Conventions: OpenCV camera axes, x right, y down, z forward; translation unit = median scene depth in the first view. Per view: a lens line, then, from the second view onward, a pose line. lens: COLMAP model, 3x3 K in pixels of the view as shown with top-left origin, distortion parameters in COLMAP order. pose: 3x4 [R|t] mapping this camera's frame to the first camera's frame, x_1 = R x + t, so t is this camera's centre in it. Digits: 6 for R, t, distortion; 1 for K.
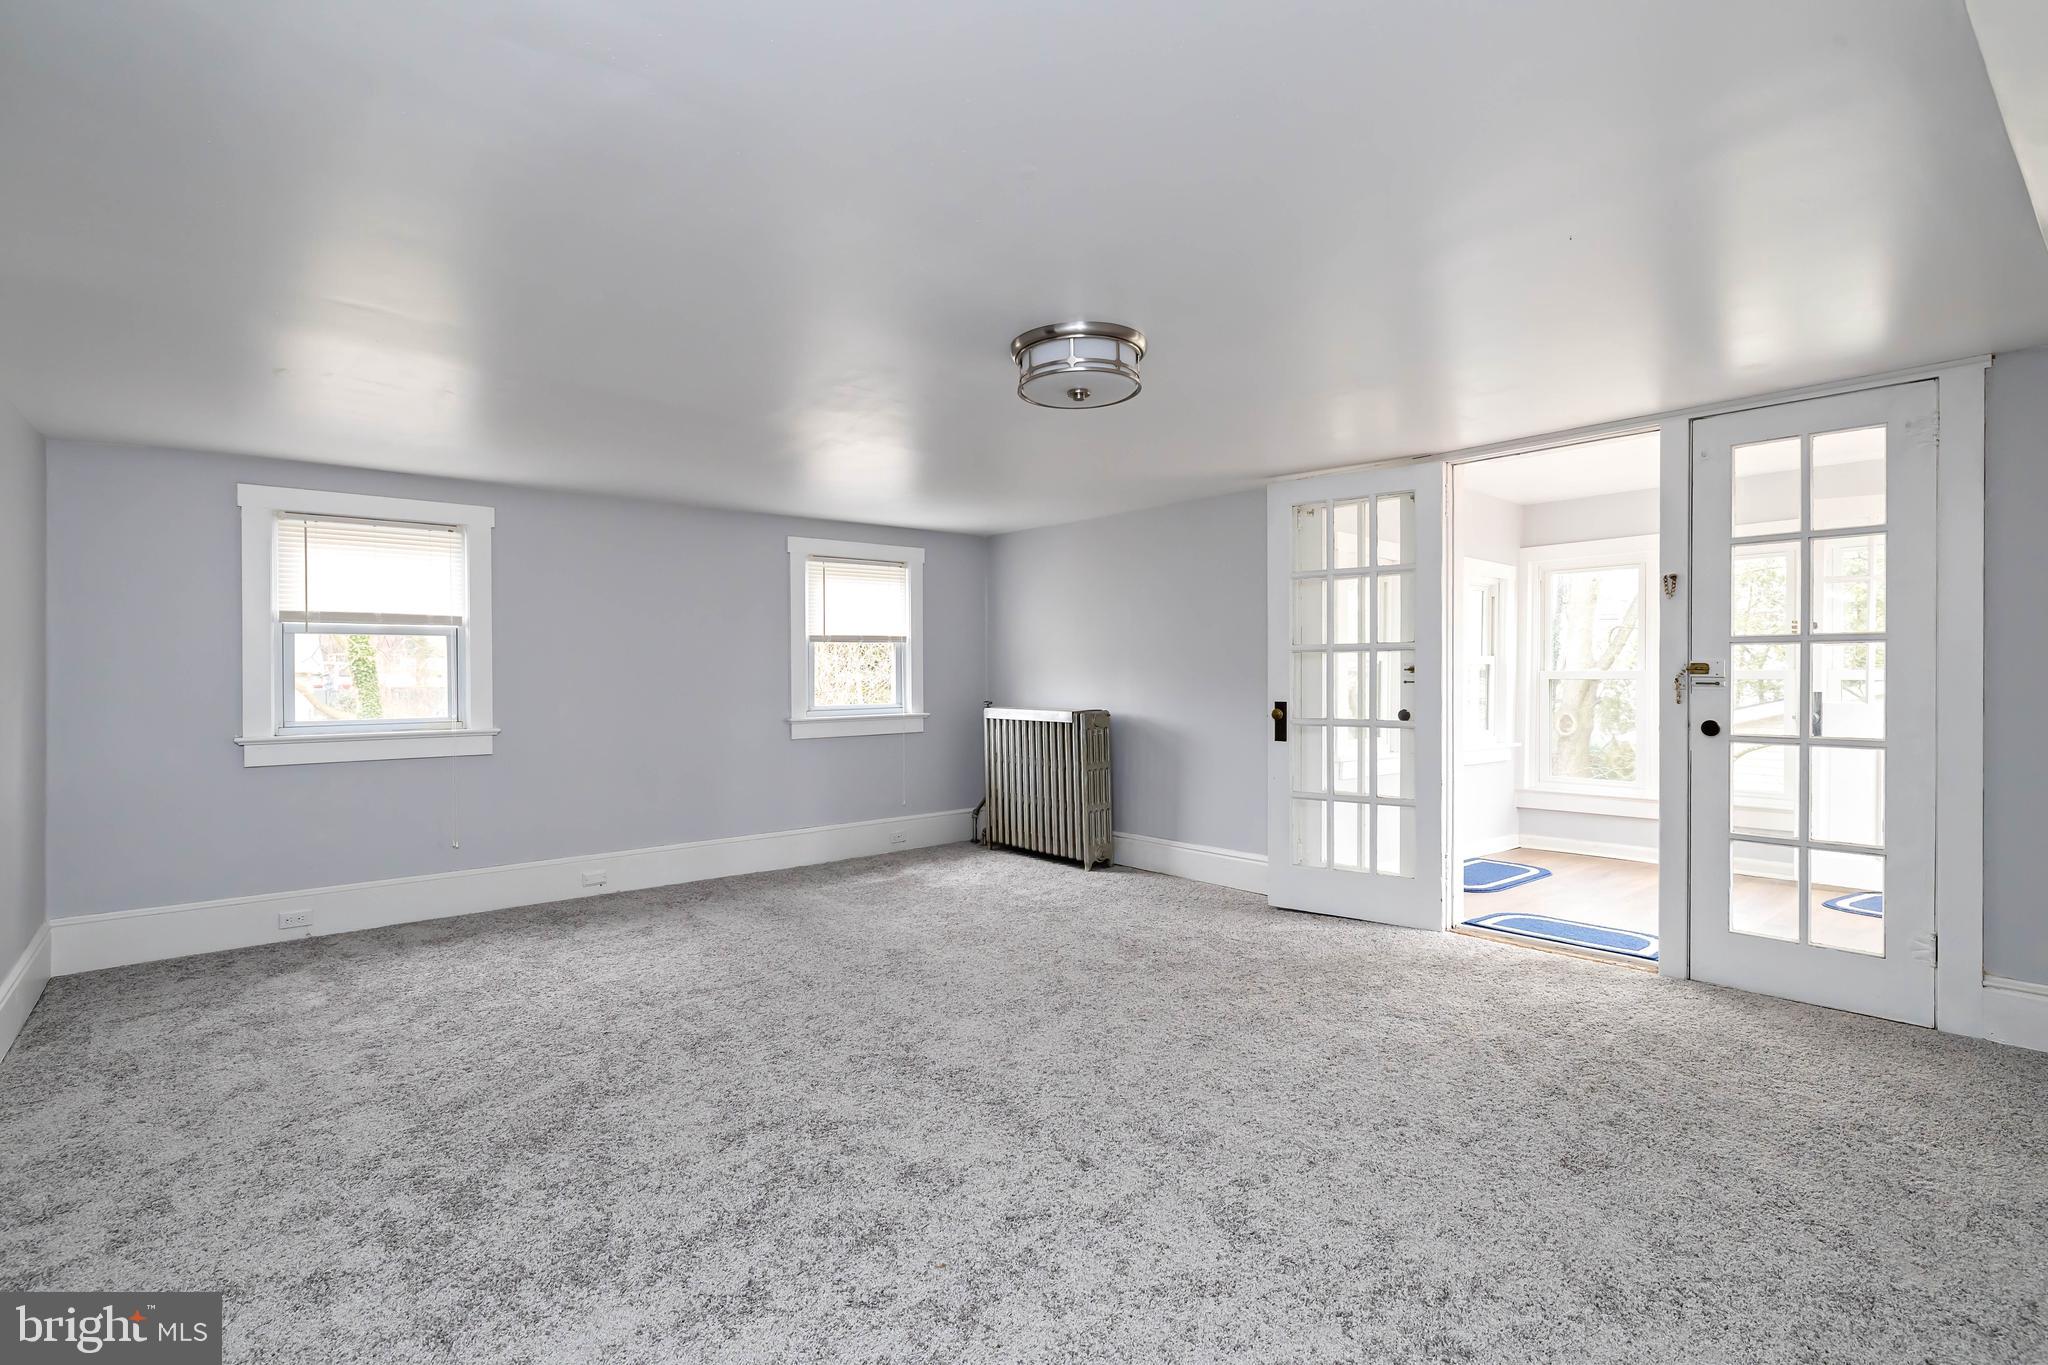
lens RADIAL K [[959.2, 0, 1075.2], [0, 959.2, 685.9], [0, 0, 1]] dist [-0.000799, 0.000021]
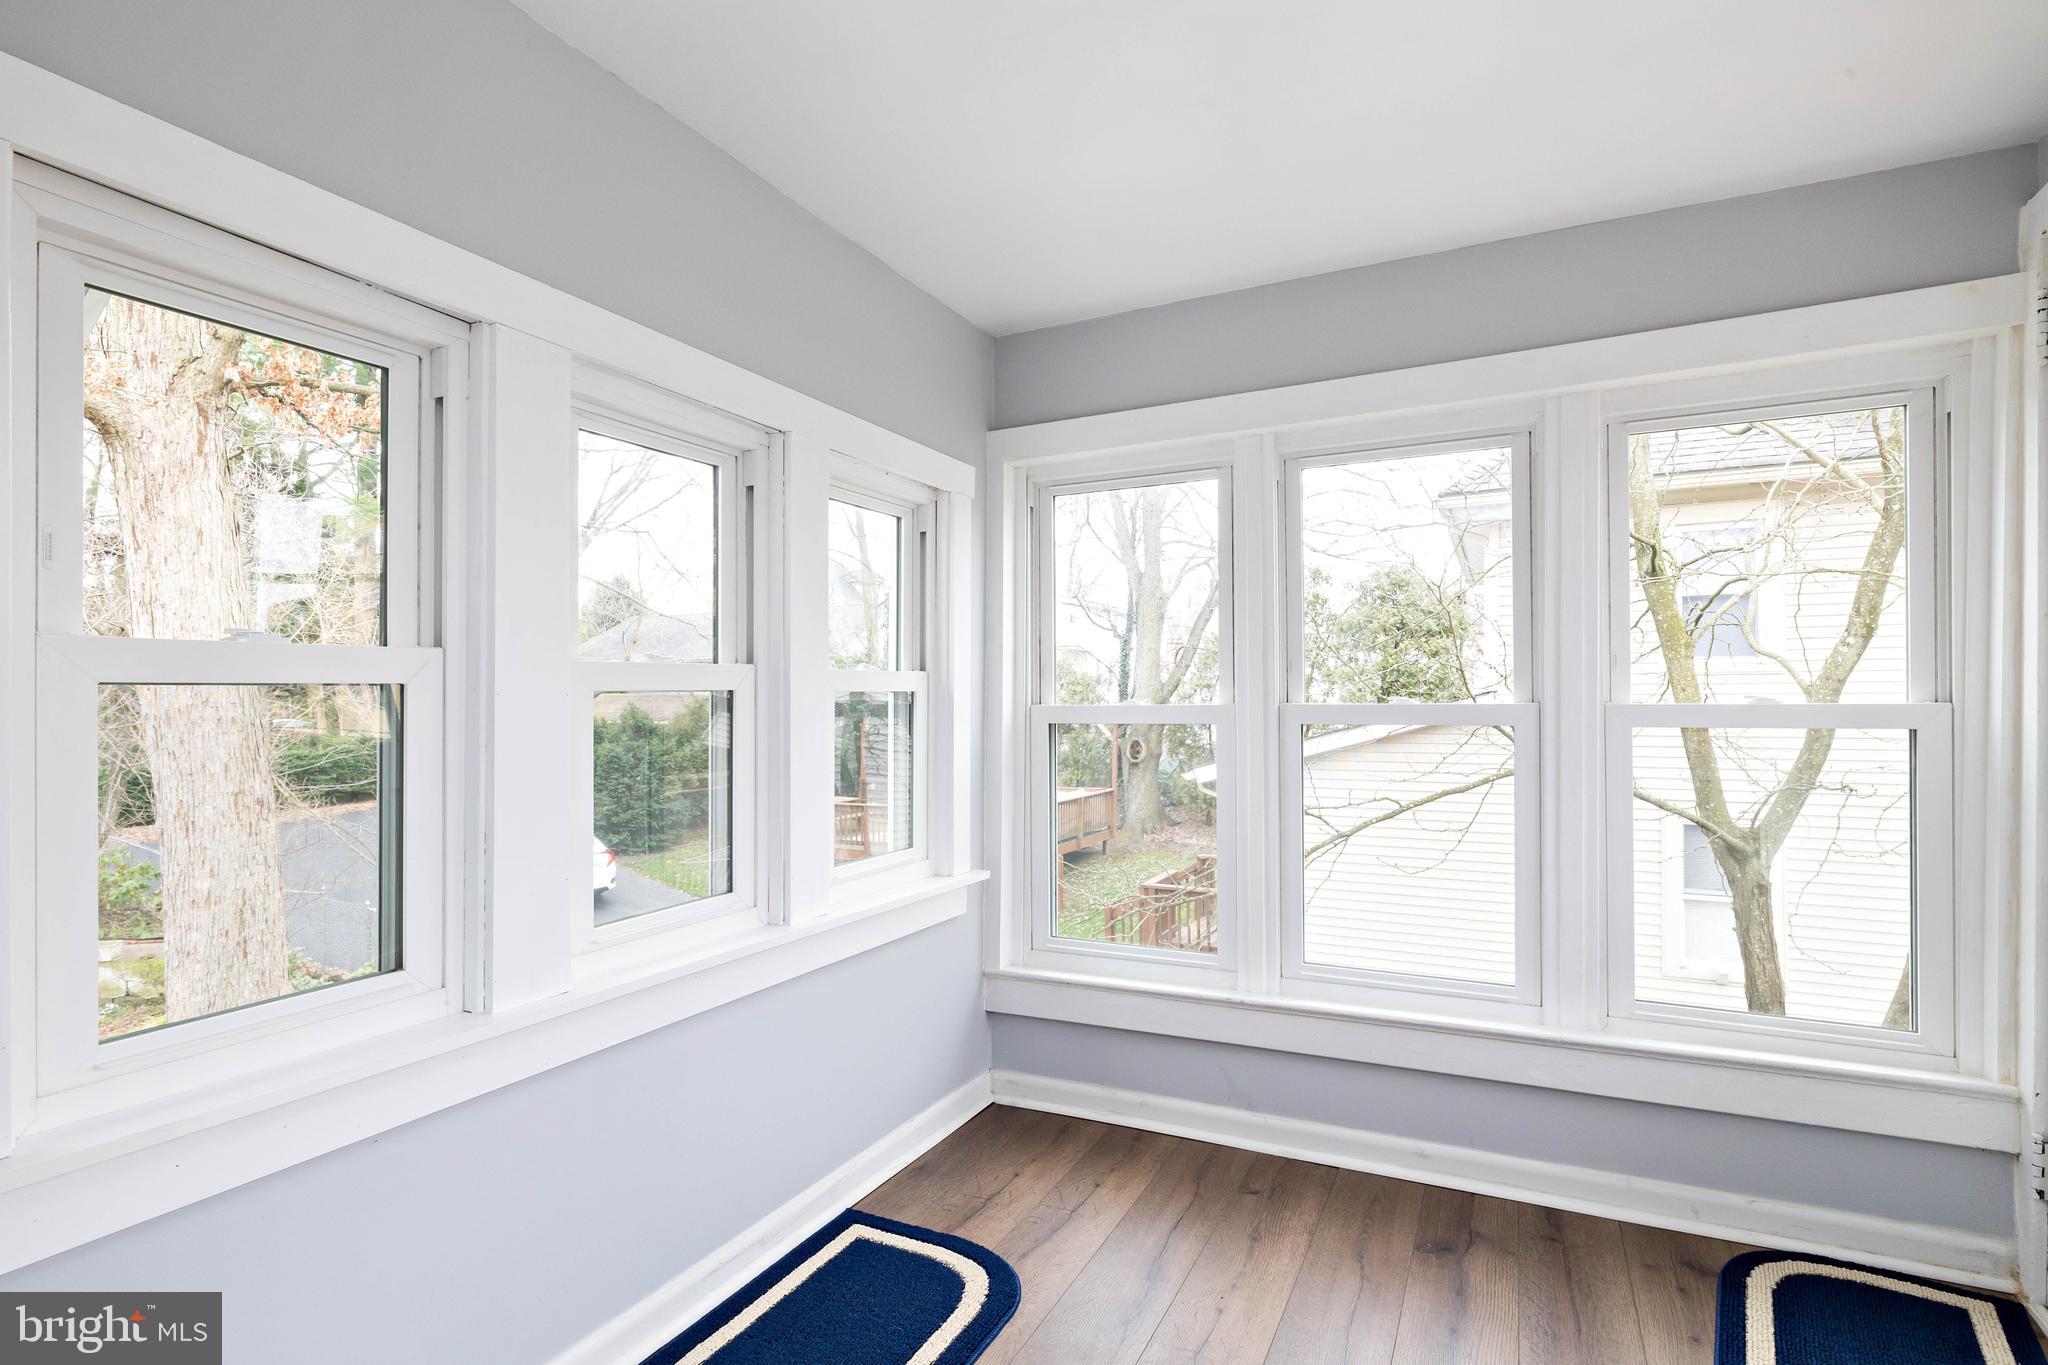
lens RADIAL K [[1067.9, 0, 1043.7], [0, 1067.9, 688.3], [0, 0, 1]] dist [0.001761, 0.000566]
pose [[0.926816, 0.001514, 0.375513, 0.298757], [0.006052, 0.999802, -0.018967, -0.014202], [-0.375468, 0.019852, 0.926623, 0.527676]]
